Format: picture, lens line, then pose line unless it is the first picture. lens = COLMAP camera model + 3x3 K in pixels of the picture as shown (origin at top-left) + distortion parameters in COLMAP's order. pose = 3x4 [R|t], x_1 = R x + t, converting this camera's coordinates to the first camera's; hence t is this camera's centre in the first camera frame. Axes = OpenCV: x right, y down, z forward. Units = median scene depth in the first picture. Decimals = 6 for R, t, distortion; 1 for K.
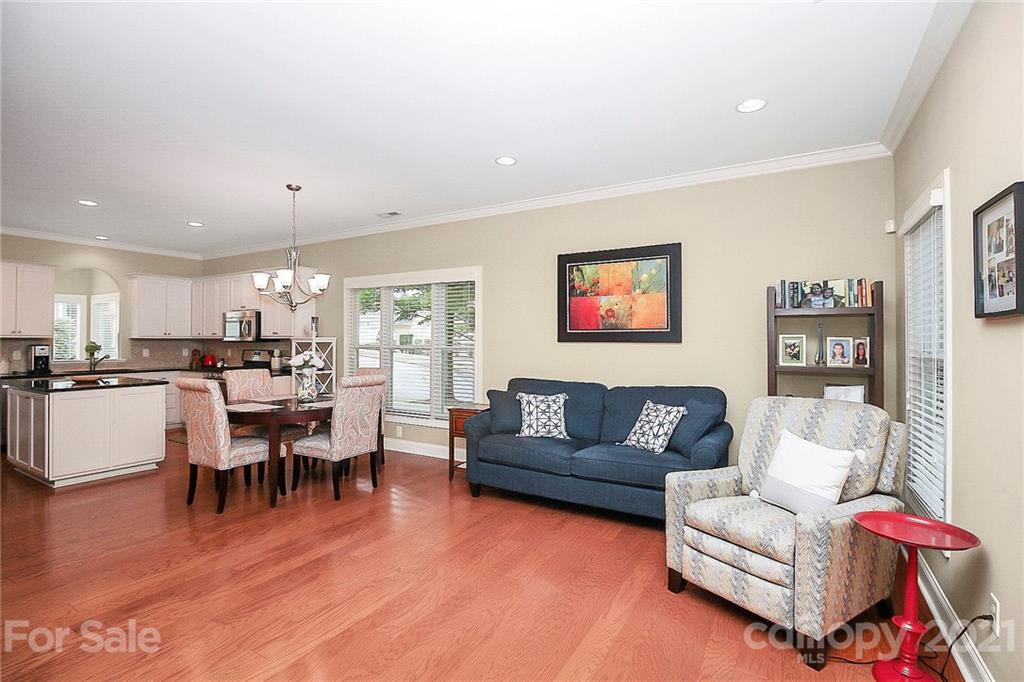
lens RADIAL K [[479.6, 0, 518.4], [0, 479.6, 335.2], [0, 0, 1]] dist [-0.011626, -0.001405]
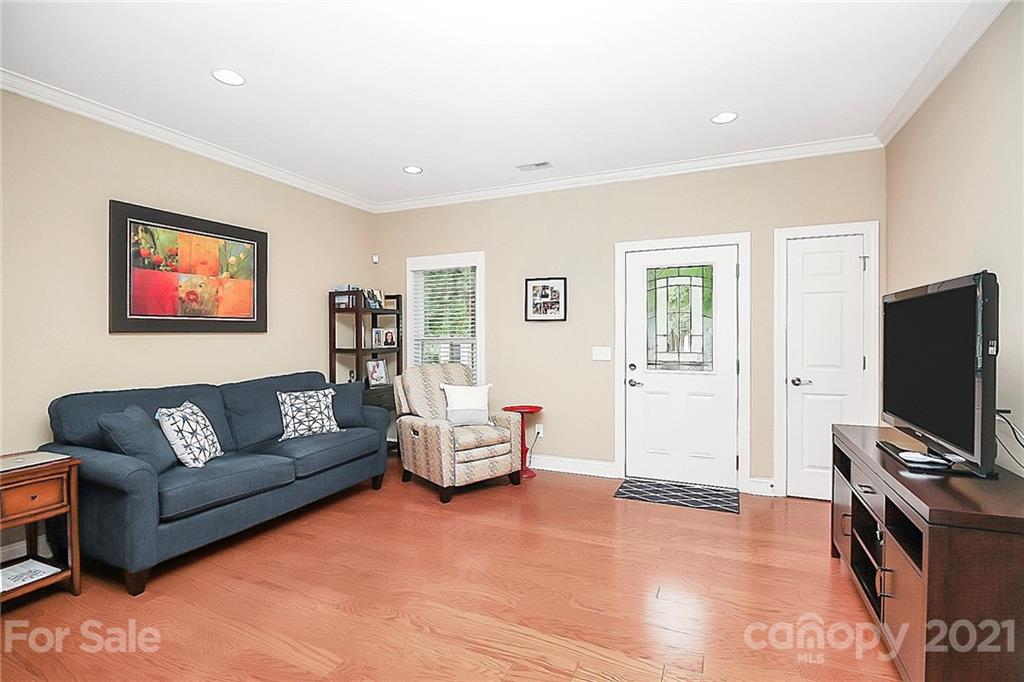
lens RADIAL K [[479.6, 0, 509.0], [0, 479.6, 336.8], [0, 0, 1]] dist [-0.011626, -0.001405]
pose [[-0.094629, -0.008270, 0.995478, -0.668740], [-0.002714, 0.999964, 0.008050, 0.014006], [-0.995509, -0.001940, -0.094648, 0.563313]]
